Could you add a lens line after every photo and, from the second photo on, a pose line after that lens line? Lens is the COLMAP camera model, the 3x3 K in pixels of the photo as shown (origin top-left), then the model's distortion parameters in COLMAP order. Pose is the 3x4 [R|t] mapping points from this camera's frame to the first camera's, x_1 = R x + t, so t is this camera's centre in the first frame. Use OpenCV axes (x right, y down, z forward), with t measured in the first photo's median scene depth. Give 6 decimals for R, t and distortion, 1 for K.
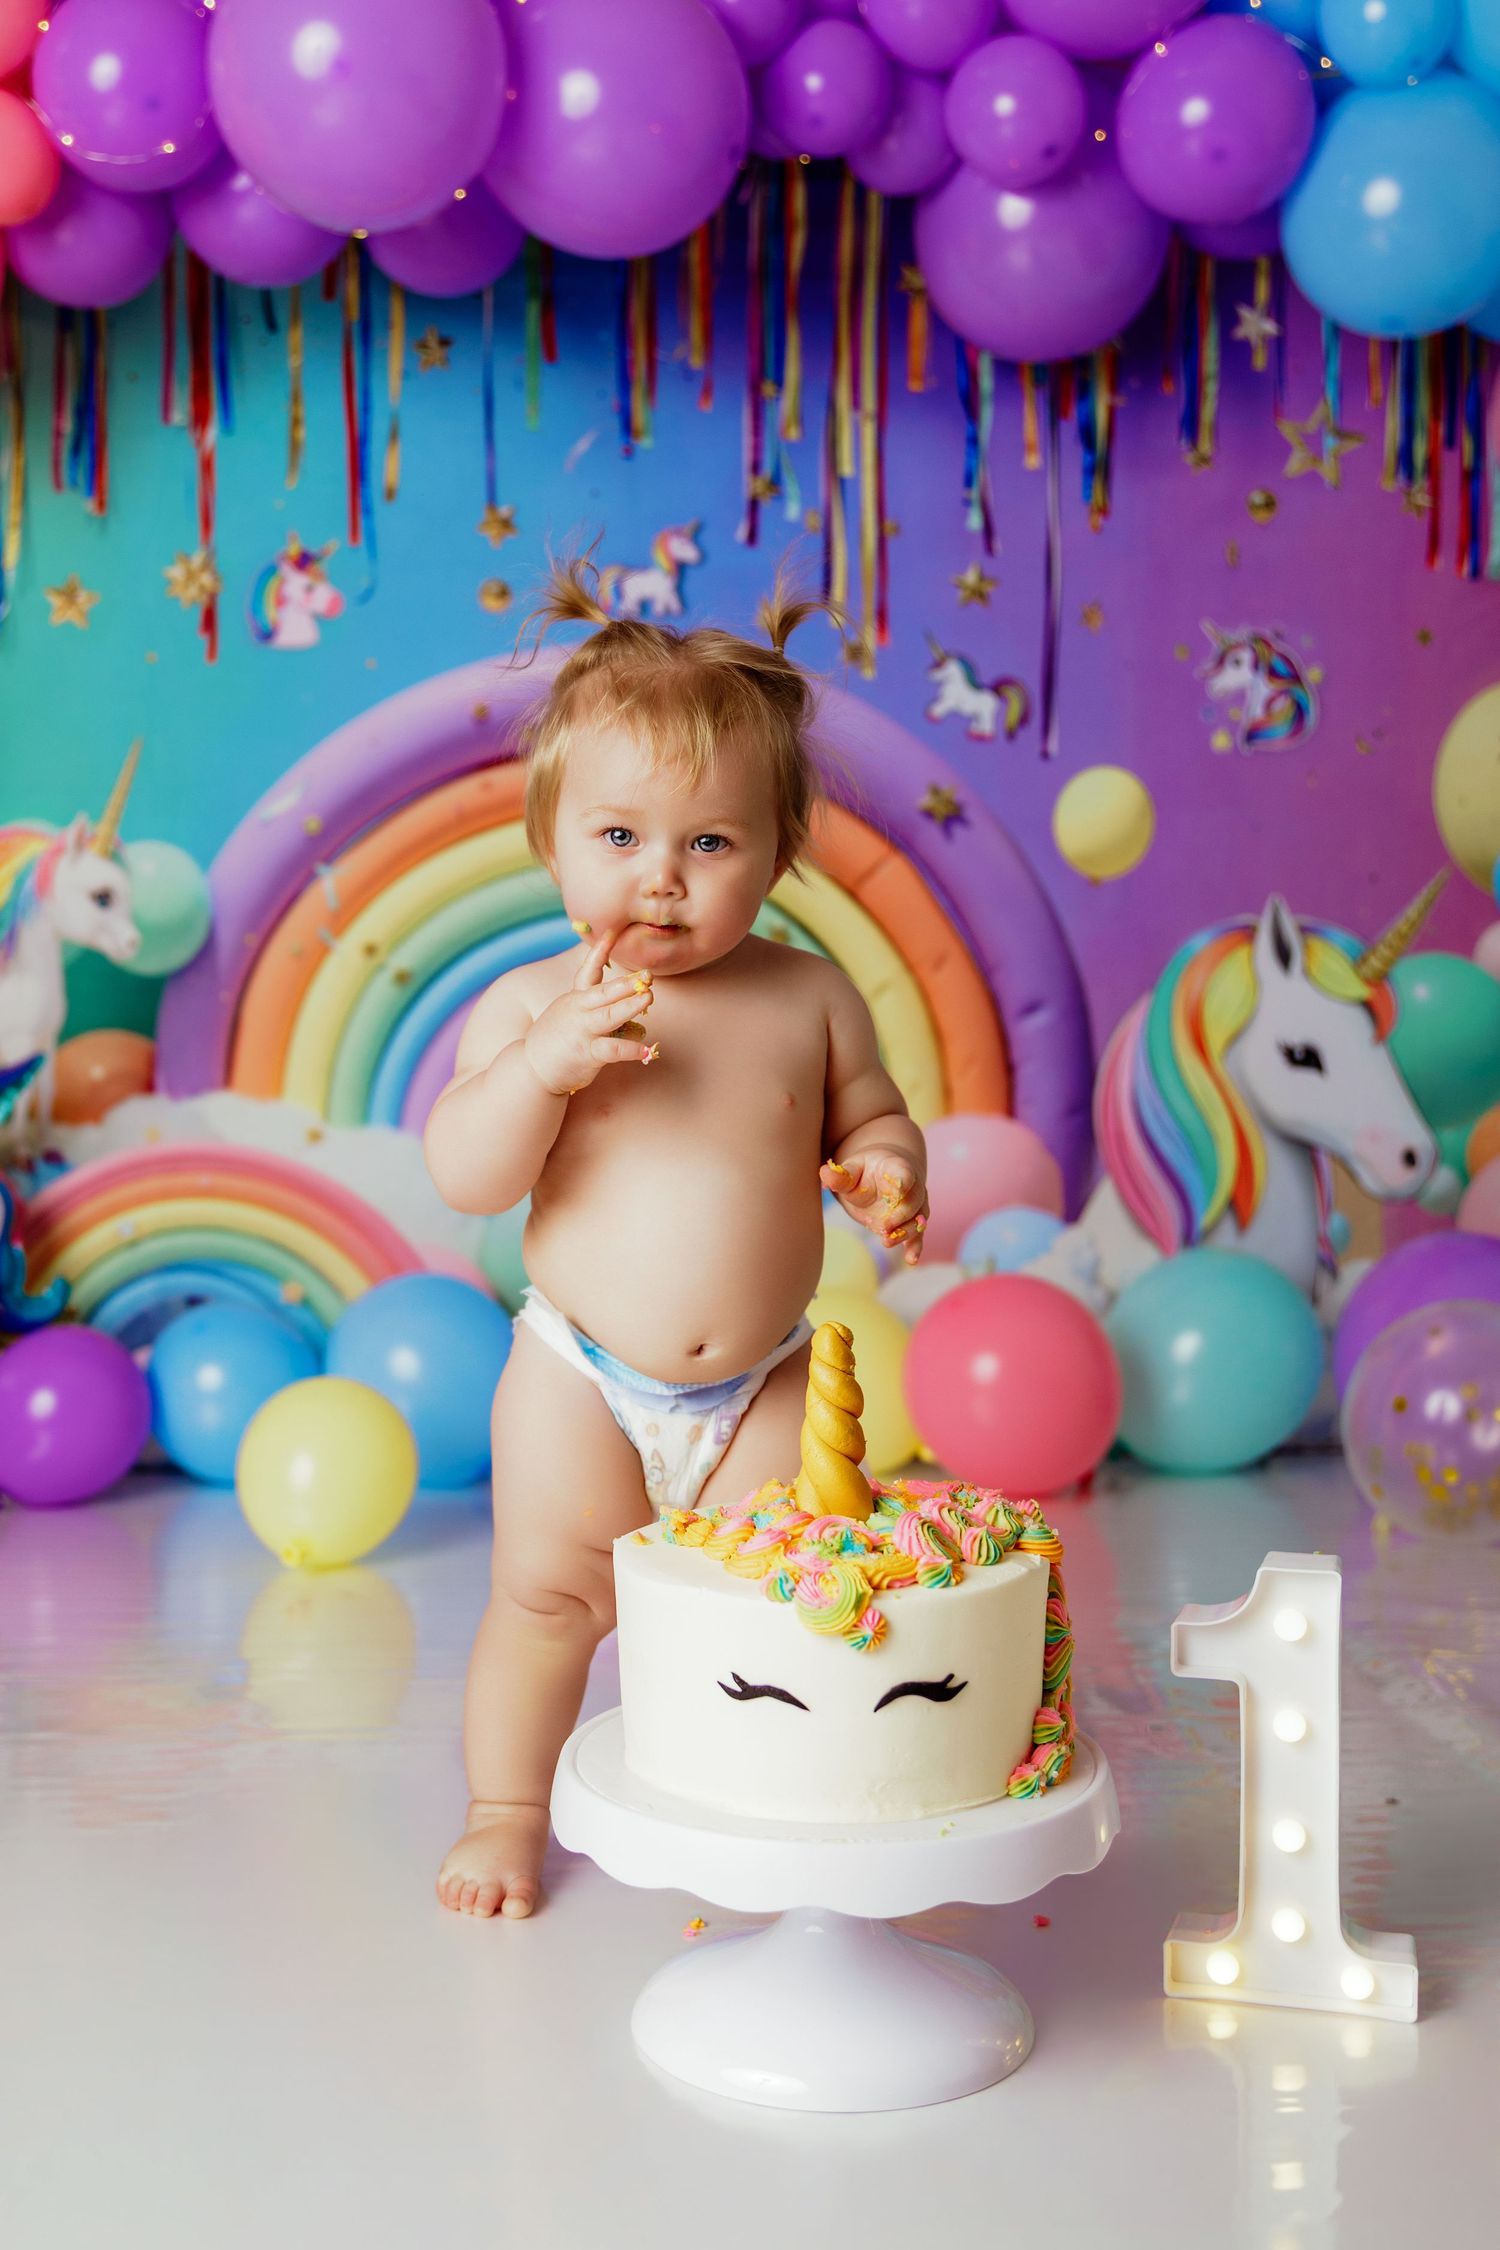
lens RADIAL K [[2485.8, 0, 641.4], [0, 2485.8, 1101.1], [0, 0, 1]] dist [-0.009585, -0.019991]
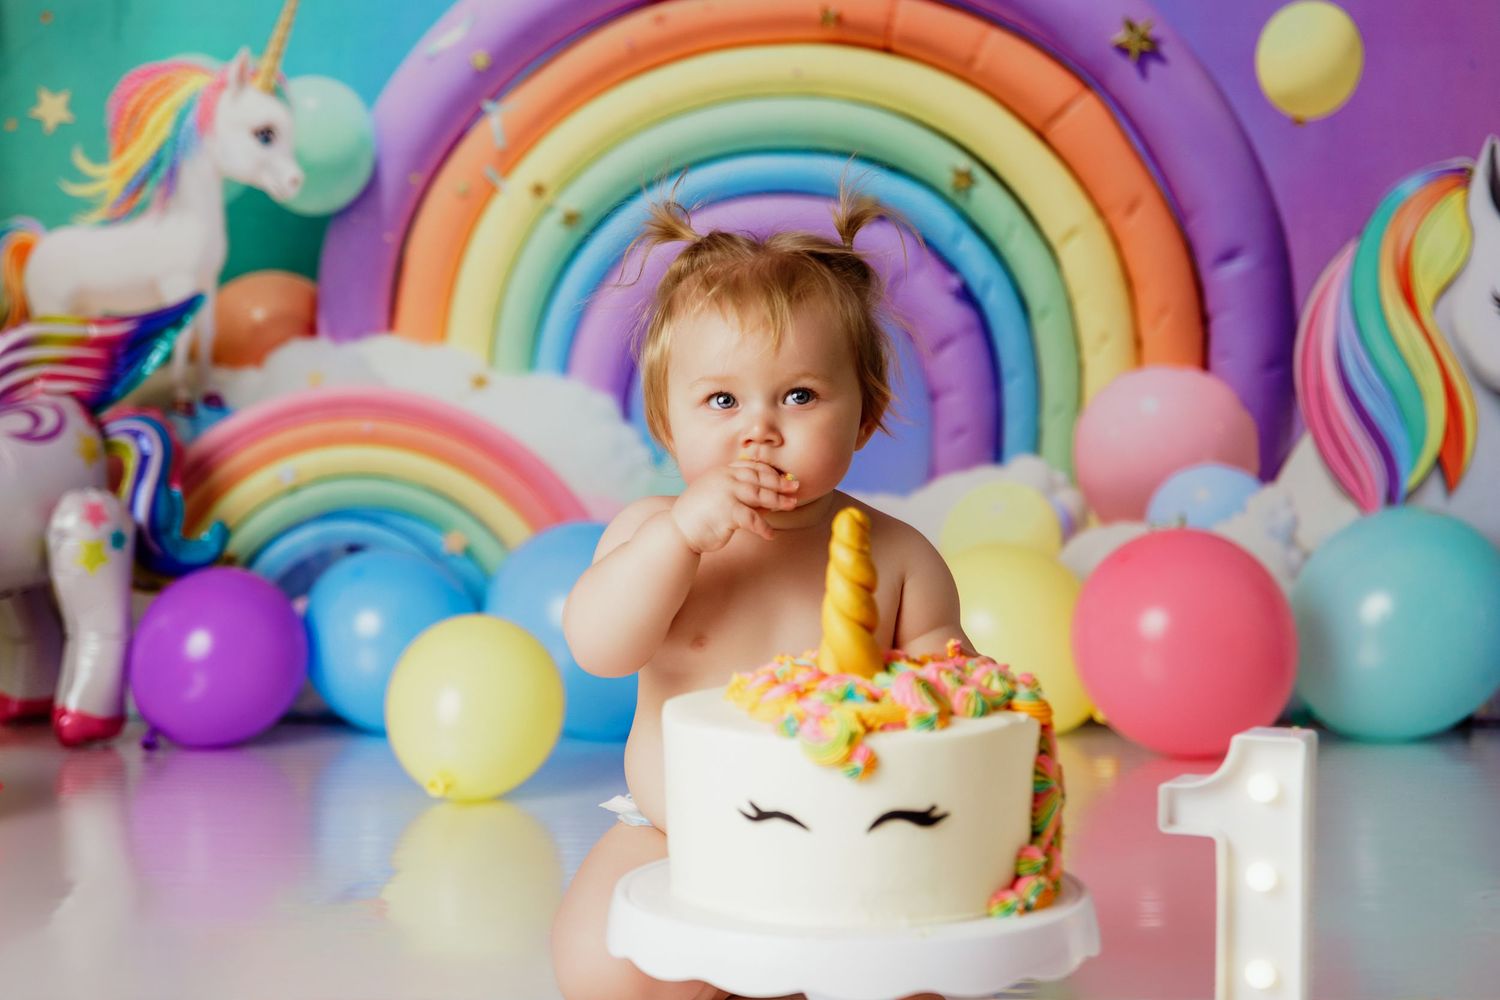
lens RADIAL K [[3009.4, 0, 725.8], [0, 3009.4, 465.3], [0, 0, 1]] dist [0.026810, -0.213800]
pose [[0.997304, 0.012213, -0.072355, 0.049817], [-0.010149, 0.999533, 0.028836, 0.011791], [0.072674, -0.028024, 0.996962, -0.165310]]
